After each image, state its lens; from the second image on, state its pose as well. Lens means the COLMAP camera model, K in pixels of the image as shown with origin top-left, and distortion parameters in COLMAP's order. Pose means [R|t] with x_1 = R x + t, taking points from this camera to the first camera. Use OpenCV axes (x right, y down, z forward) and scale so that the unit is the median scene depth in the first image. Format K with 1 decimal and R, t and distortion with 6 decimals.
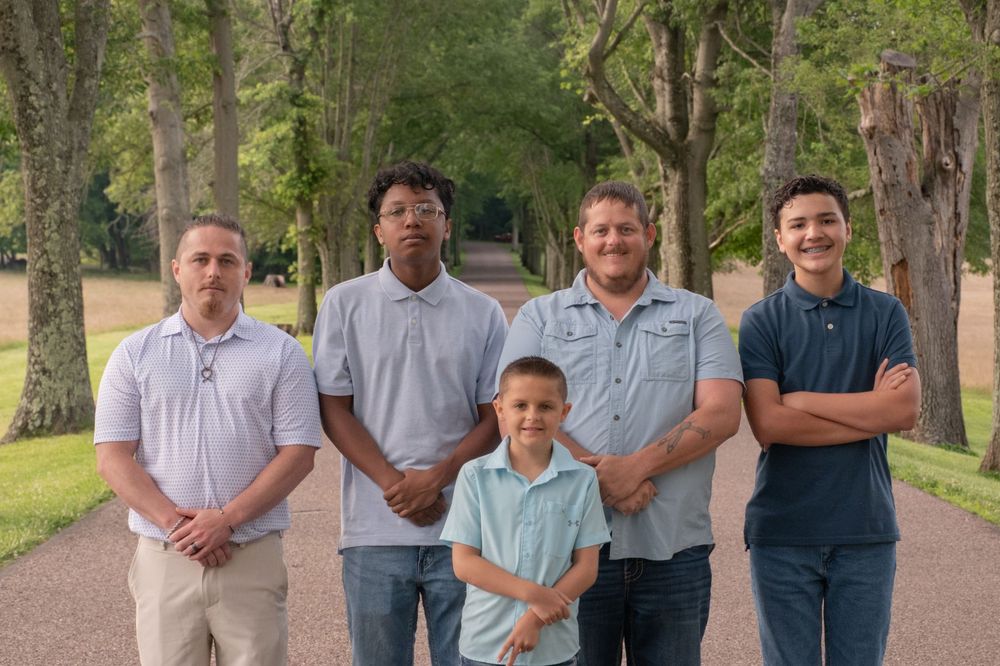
lens RADIAL K [[2451.9, 0, 501.1], [0, 2451.9, 420.9], [0, 0, 1]] dist [0.022265, -0.245024]
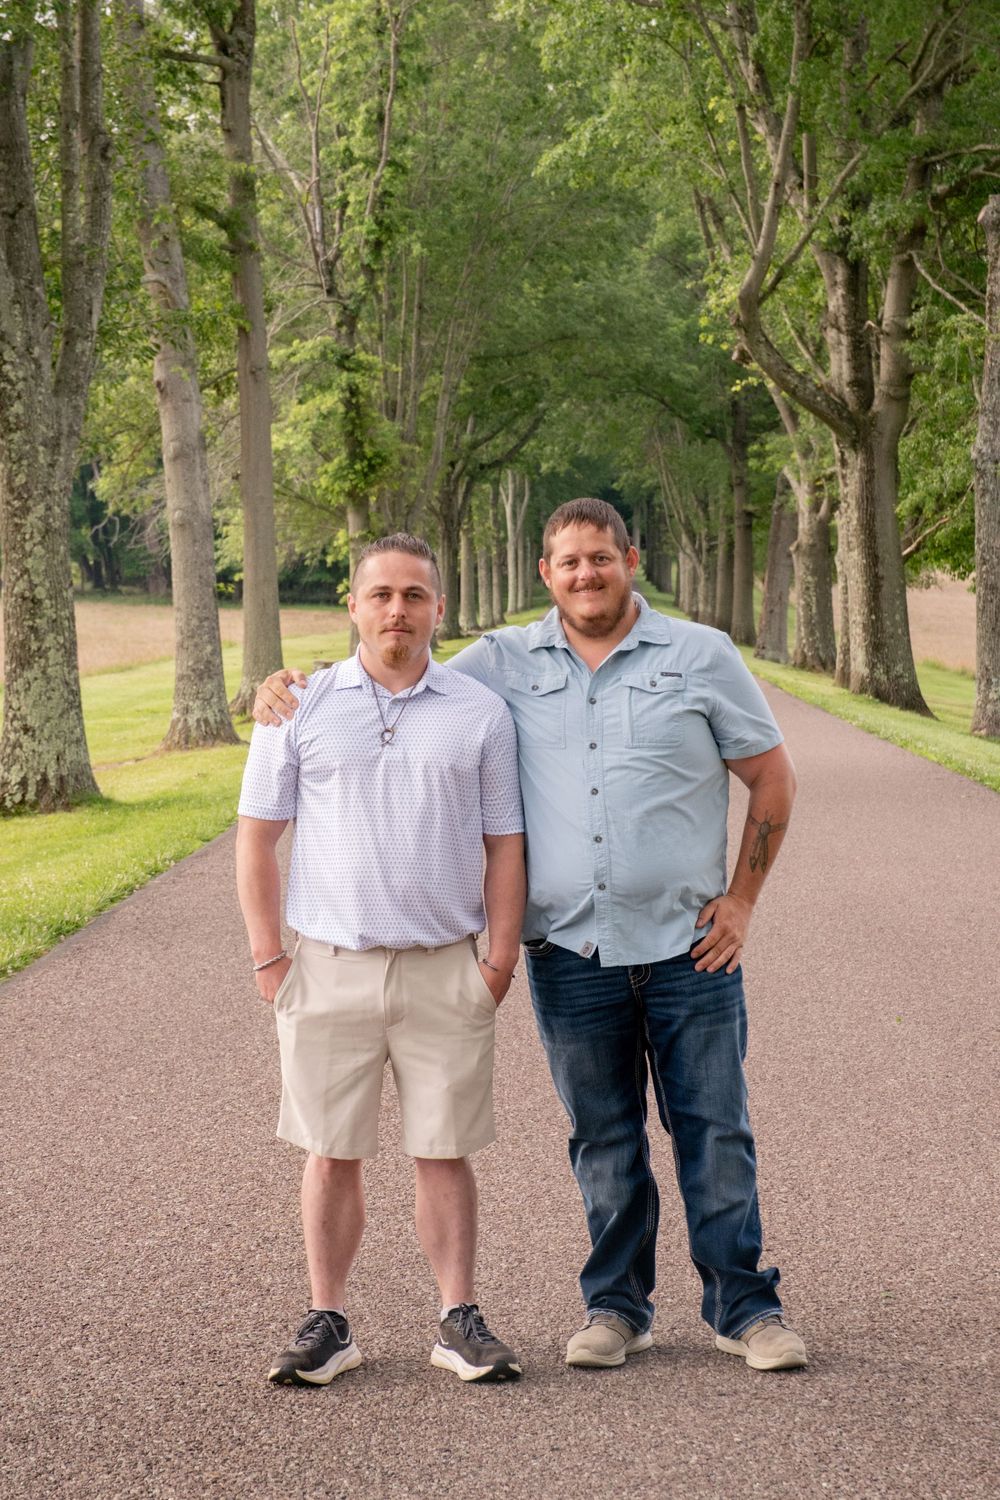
lens RADIAL K [[3295.6, 0, 528.2], [0, 3295.6, 830.8], [0, 0, 1]] dist [0.037711, 0.010848]
pose [[0.999601, -0.006273, -0.027558, -0.001679], [0.006619, 0.999900, 0.012485, -0.000262], [0.027477, -0.012662, 0.999542, -0.006184]]
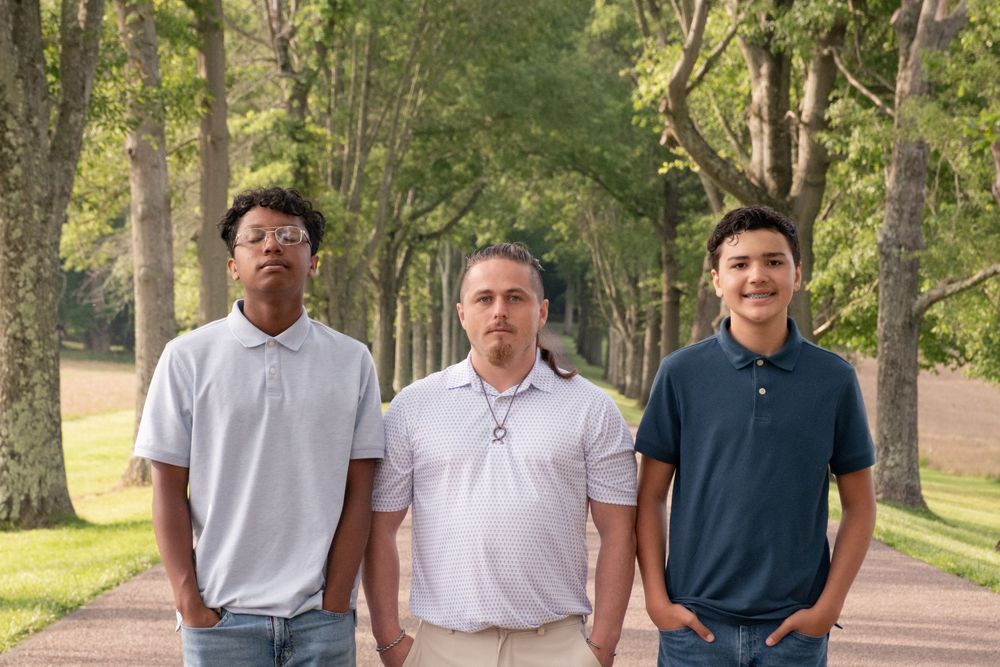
lens RADIAL K [[3240.1, 0, 375.5], [0, 3240.1, 539.7], [0, 0, 1]] dist [0.044079, 0.406249]
pose [[0.998272, 0.027561, -0.051896, -0.000514], [-0.027818, 0.999604, -0.004226, 0.004997], [0.051759, 0.005662, 0.998644, -0.056322]]
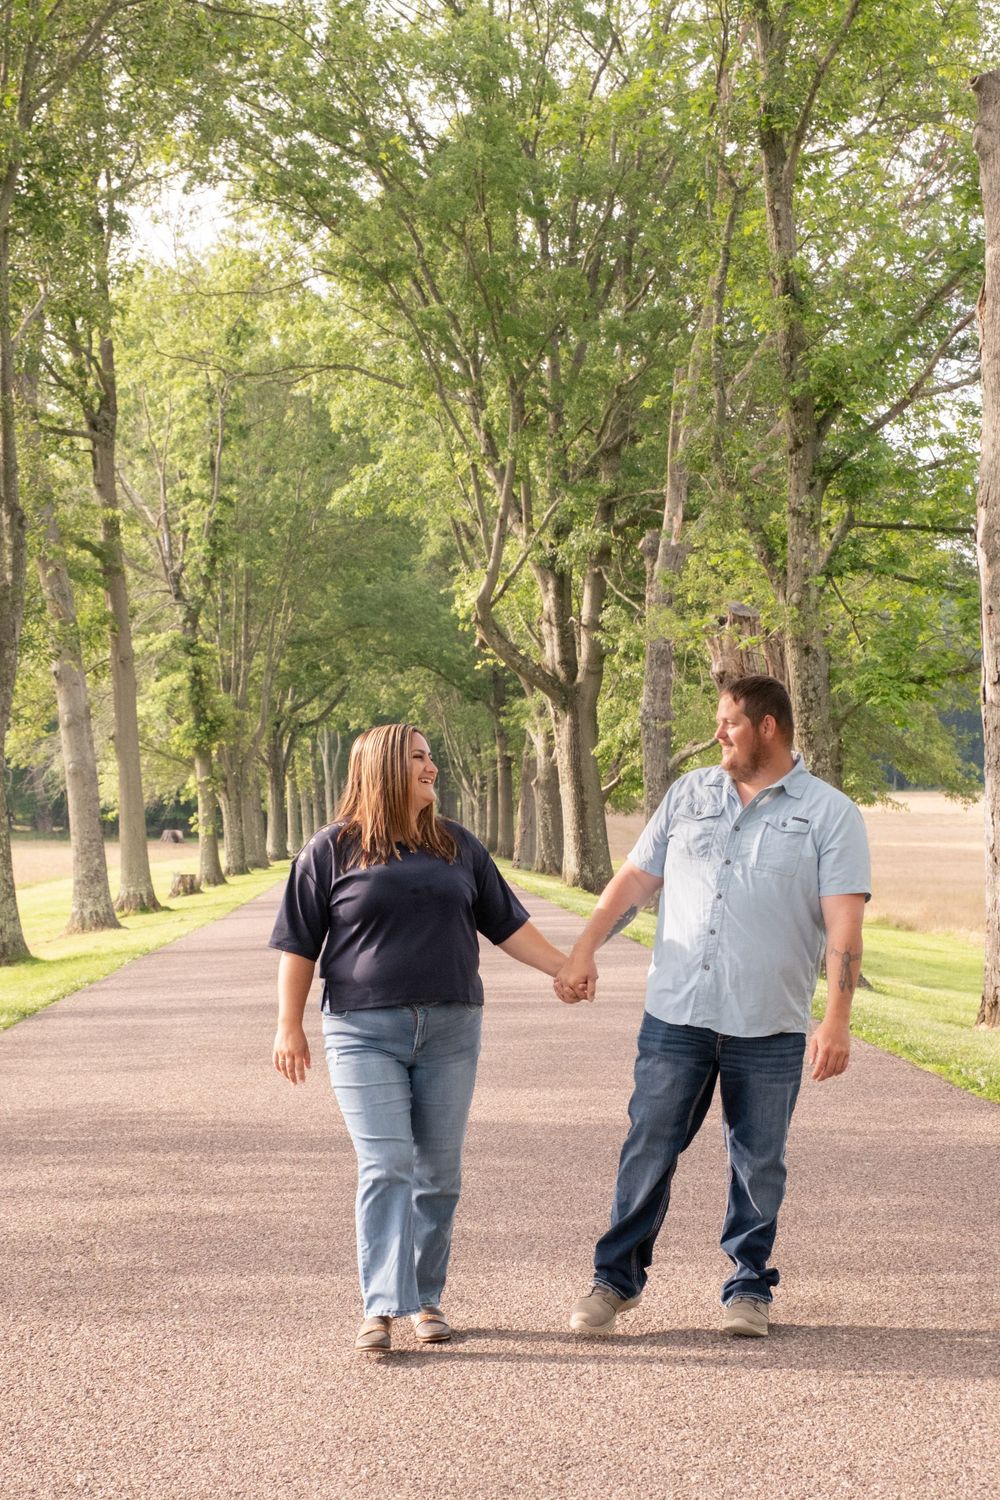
lens RADIAL K [[2636.9, 0, 620.7], [0, 2636.9, 1058.6], [0, 0, 1]] dist [-0.027032, 0.012151]
pose [[0.996678, -0.034851, 0.073615, 0.007463], [0.032584, 0.998964, 0.031773, 0.008610], [-0.074646, -0.029269, 0.996780, -0.107094]]
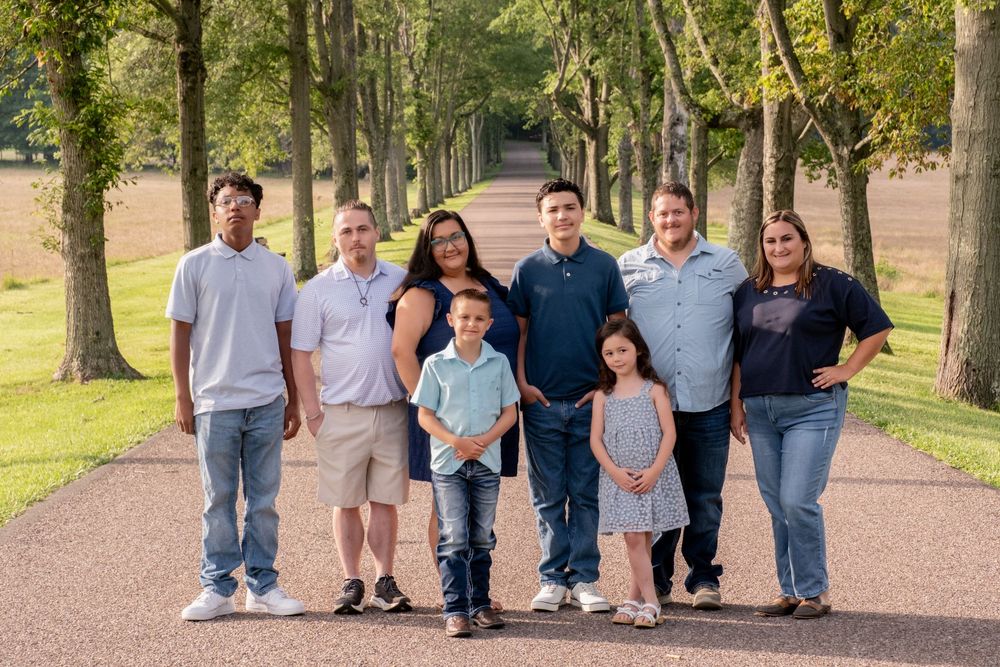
lens RADIAL K [[1951.5, 0, 470.9], [0, 1951.5, 333.8], [0, 0, 1]] dist [0.337517, -0.005327]
pose [[0.999461, -0.003128, -0.032686, 0.016312], [0.003961, 0.999668, 0.025461, 0.030697], [0.032596, -0.025577, 0.999141, -0.821301]]
